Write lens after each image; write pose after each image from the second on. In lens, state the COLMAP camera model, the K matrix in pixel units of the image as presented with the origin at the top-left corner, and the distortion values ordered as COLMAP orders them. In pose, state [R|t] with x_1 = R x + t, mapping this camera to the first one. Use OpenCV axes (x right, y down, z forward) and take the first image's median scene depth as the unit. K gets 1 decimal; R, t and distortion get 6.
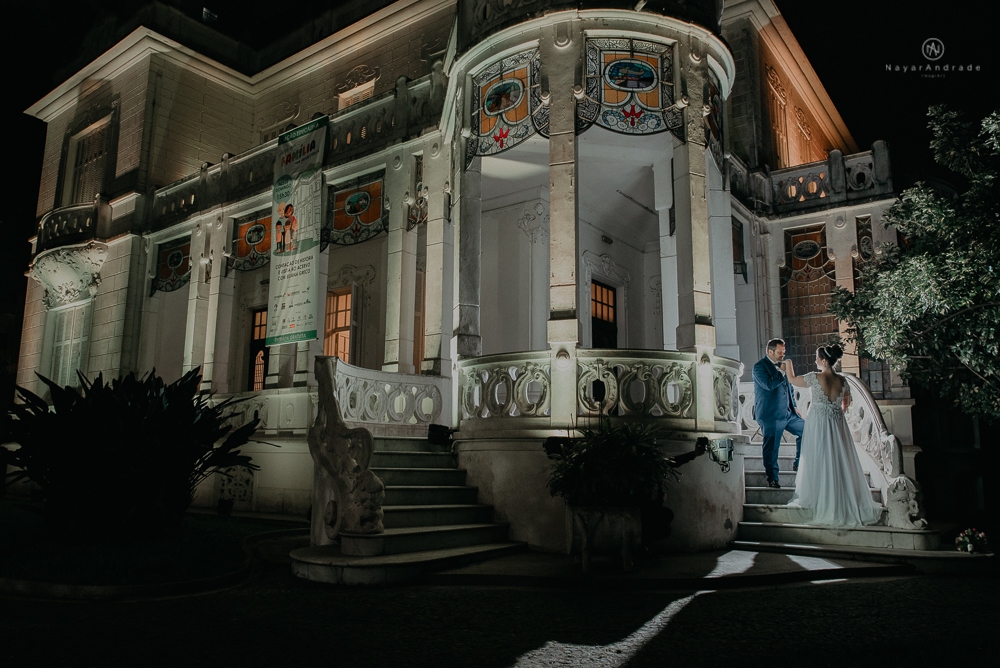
lens RADIAL K [[726.8, 0, 502.4], [0, 726.8, 341.9], [0, 0, 1]] dist [-0.042467, 0.001874]
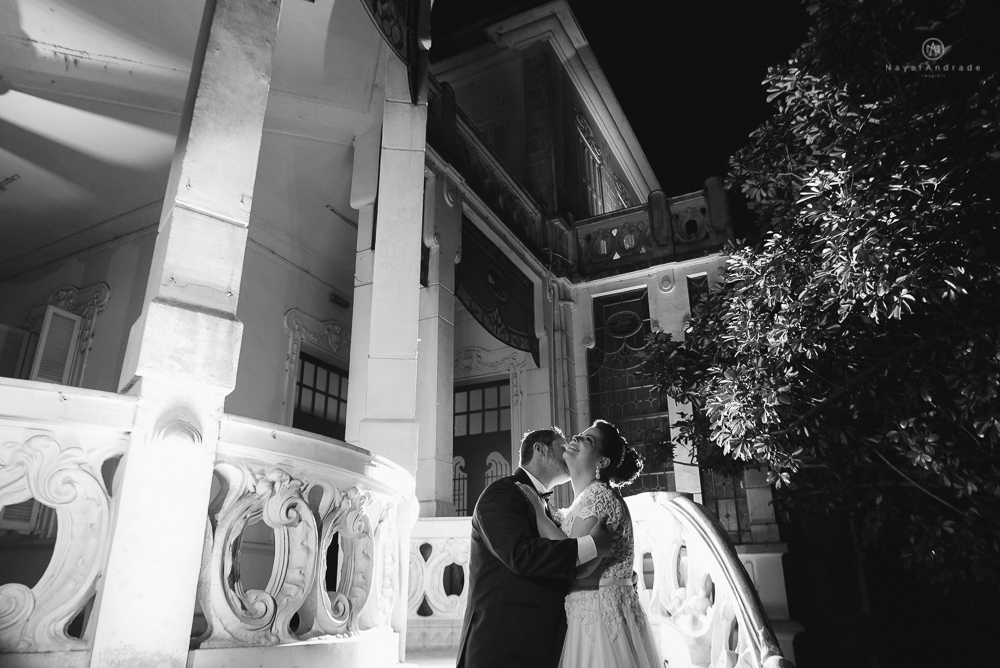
lens RADIAL K [[688.4, 0, 500.0], [0, 688.4, 334.0], [0, 0, 1]] dist [-0.054185, 0.005948]
pose [[0.984438, 0.043894, 0.170159, 0.193658], [-0.007075, 0.977417, -0.211201, 0.024404], [-0.175587, 0.206710, 0.962517, 0.386008]]
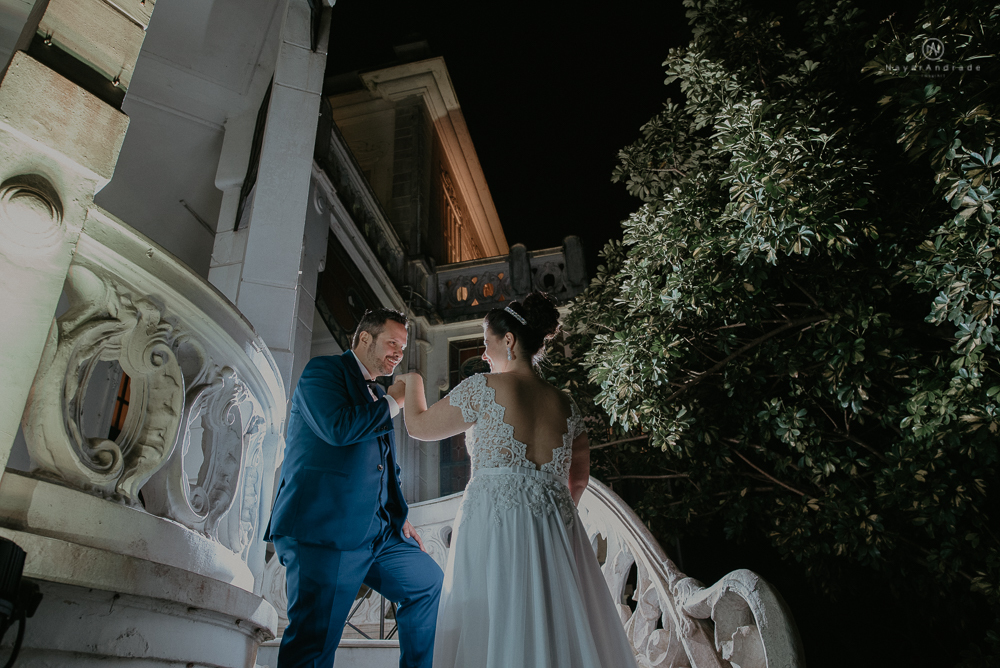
lens RADIAL K [[685.7, 0, 502.2], [0, 685.7, 342.9], [0, 0, 1]] dist [-0.062014, 0.023278]
pose [[0.908199, 0.152352, 0.389824, 0.183191], [-0.014387, 0.942208, -0.334719, 0.072833], [-0.418291, 0.298383, 0.857905, 0.420363]]
